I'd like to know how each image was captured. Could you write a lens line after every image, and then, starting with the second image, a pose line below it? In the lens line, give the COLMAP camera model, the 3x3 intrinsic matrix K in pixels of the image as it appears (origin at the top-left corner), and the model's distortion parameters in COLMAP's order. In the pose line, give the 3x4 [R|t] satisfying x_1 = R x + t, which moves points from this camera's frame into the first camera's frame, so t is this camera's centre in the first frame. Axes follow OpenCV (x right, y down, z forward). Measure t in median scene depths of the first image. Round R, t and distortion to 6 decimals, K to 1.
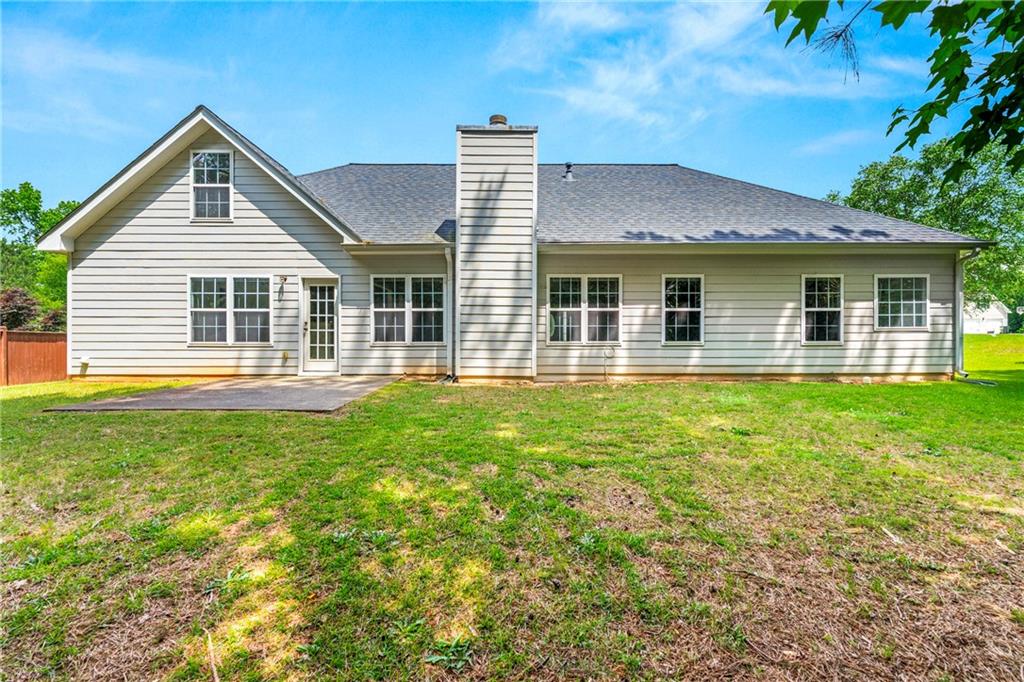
lens RADIAL K [[416.5, 0, 512.9], [0, 416.5, 336.5], [0, 0, 1]] dist [-0.001189, -0.000233]
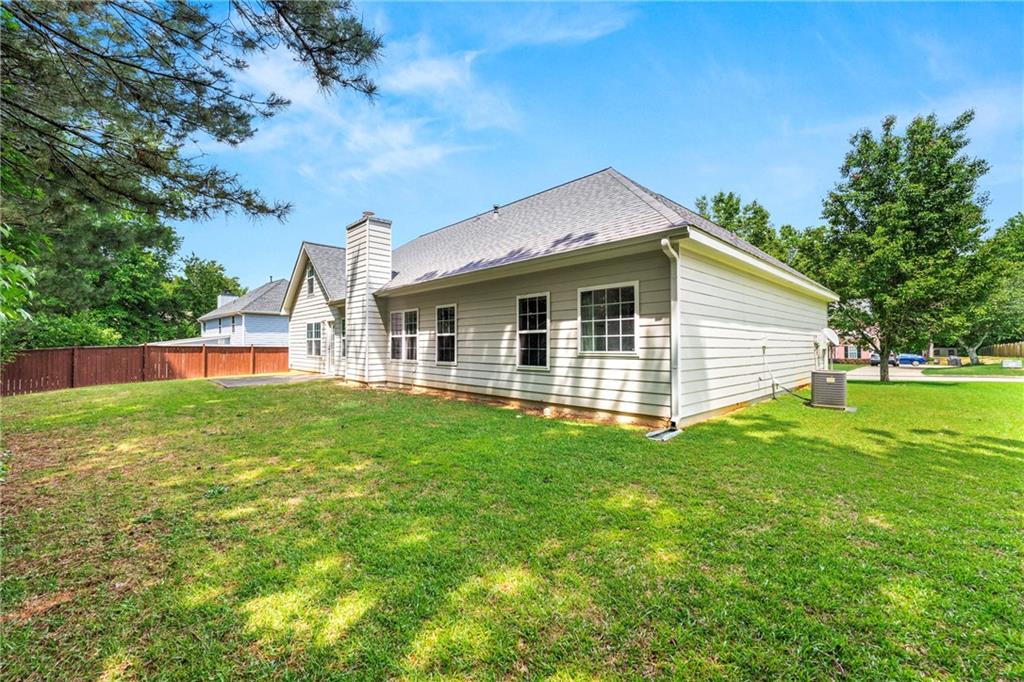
lens RADIAL K [[416.5, 0, 510.5], [0, 416.5, 341.5], [0, 0, 1]] dist [-0.001189, -0.000233]
pose [[0.681065, -0.006025, -0.732198, 1.388931], [-0.012203, 0.999734, -0.019578, -0.023845], [0.732121, 0.022269, 0.680810, 0.331491]]
